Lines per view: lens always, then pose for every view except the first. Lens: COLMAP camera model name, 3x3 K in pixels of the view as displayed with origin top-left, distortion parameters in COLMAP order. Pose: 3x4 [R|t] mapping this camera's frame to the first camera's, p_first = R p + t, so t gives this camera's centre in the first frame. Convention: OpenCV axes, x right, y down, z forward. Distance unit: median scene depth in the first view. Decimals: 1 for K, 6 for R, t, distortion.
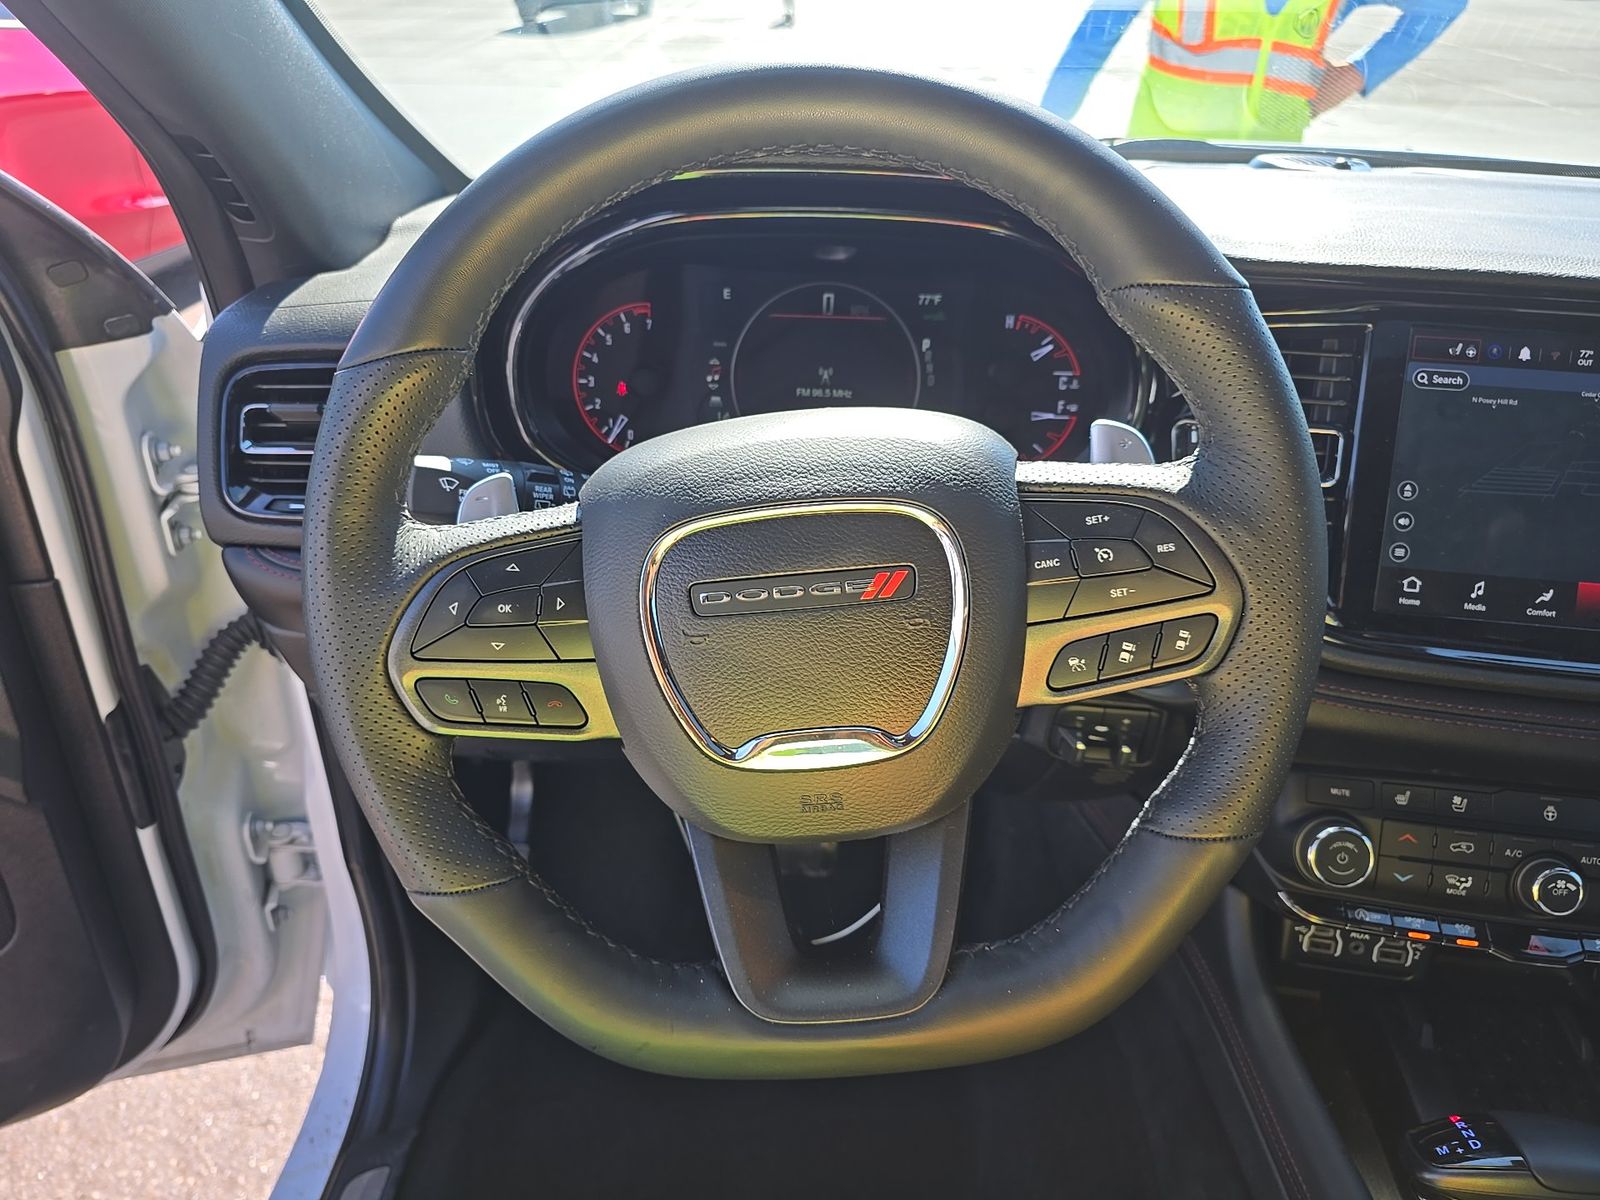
lens RADIAL K [[1062.4, 0, 806.8], [0, 1062.4, 609.5], [0, 0, 1]] dist [-0.011234, -0.005043]
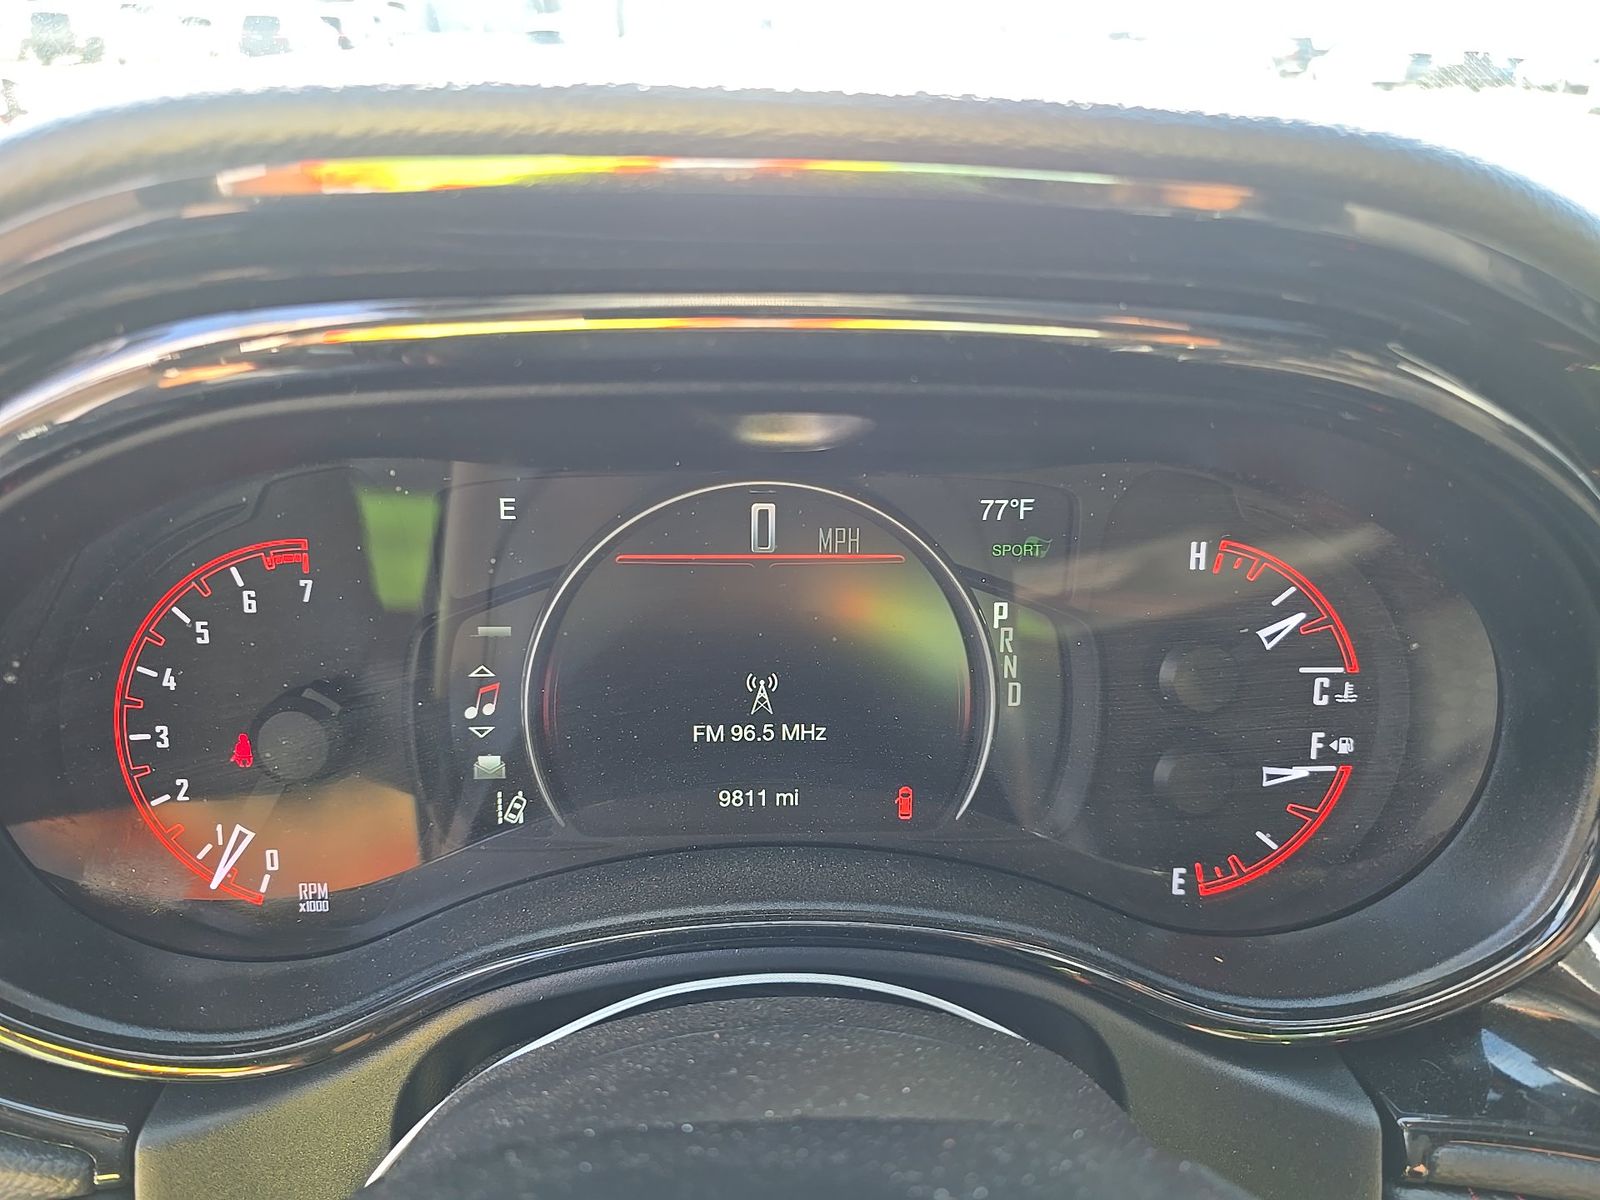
lens RADIAL K [[1062.4, 0, 797.3], [0, 1062.4, 592.7], [0, 0, 1]] dist [-0.011234, -0.005043]
pose [[0.997539, -0.030065, 0.063340, 0.006950], [0.036659, 0.993728, -0.105647, -0.216177], [-0.059766, 0.107709, 0.992384, 0.589960]]
